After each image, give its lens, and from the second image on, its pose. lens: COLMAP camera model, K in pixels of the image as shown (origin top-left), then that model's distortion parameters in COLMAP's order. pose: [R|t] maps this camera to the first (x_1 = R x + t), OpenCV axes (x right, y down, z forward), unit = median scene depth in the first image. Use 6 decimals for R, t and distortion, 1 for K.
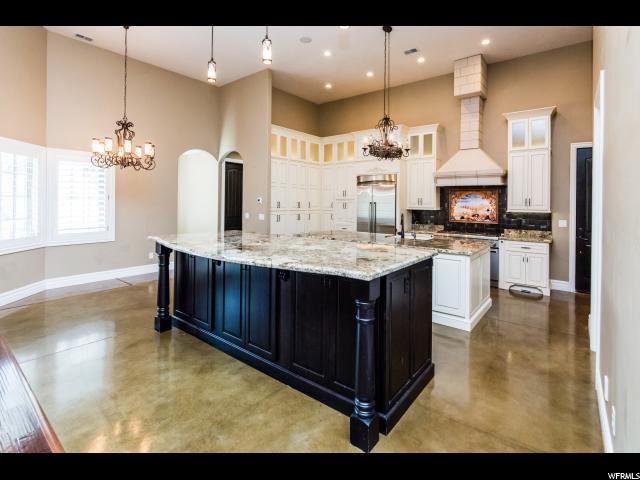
lens RADIAL K [[313.5, 0, 338.8], [0, 313.5, 200.2], [0, 0, 1]] dist [-0.003975, -0.000308]
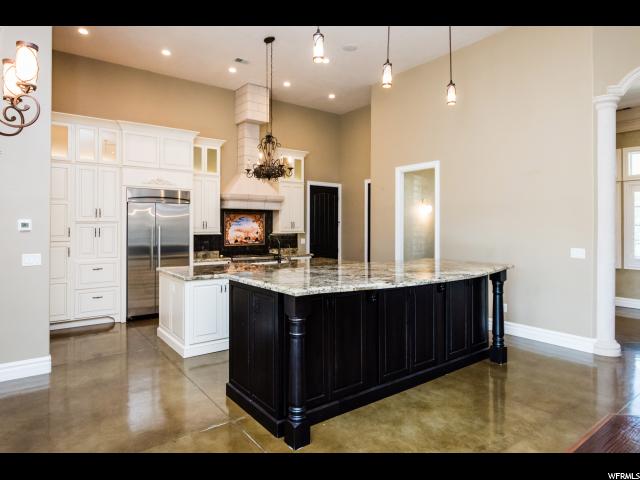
lens RADIAL K [[384.9, 0, 319.2], [0, 384.9, 222.6], [0, 0, 1]] dist [-0.001581, -0.000295]
pose [[0.271367, -0.002112, 0.962474, -0.754055], [-0.003635, 0.999988, 0.003219, -0.007598], [-0.962469, -0.004372, 0.271356, 0.454520]]
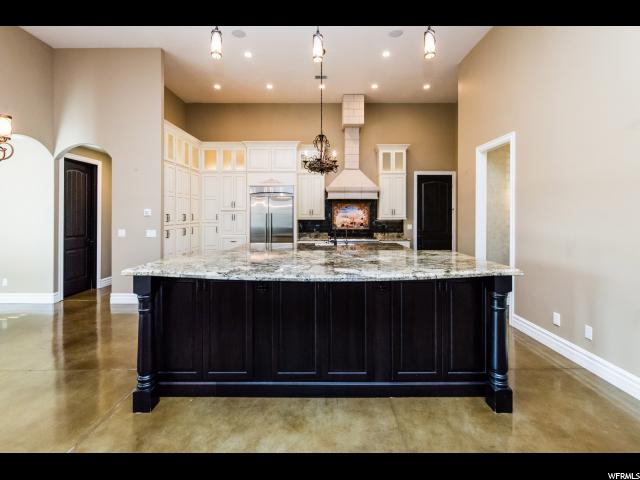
lens RADIAL K [[291.0, 0, 321.5], [0, 291.0, 213.1], [0, 0, 1]] dist [-0.001170, -0.000296]
pose [[0.795593, -0.010024, 0.605749, -0.379987], [0.005201, 0.999939, 0.009716, -0.003100], [-0.605809, -0.004580, 0.795597, 0.167675]]
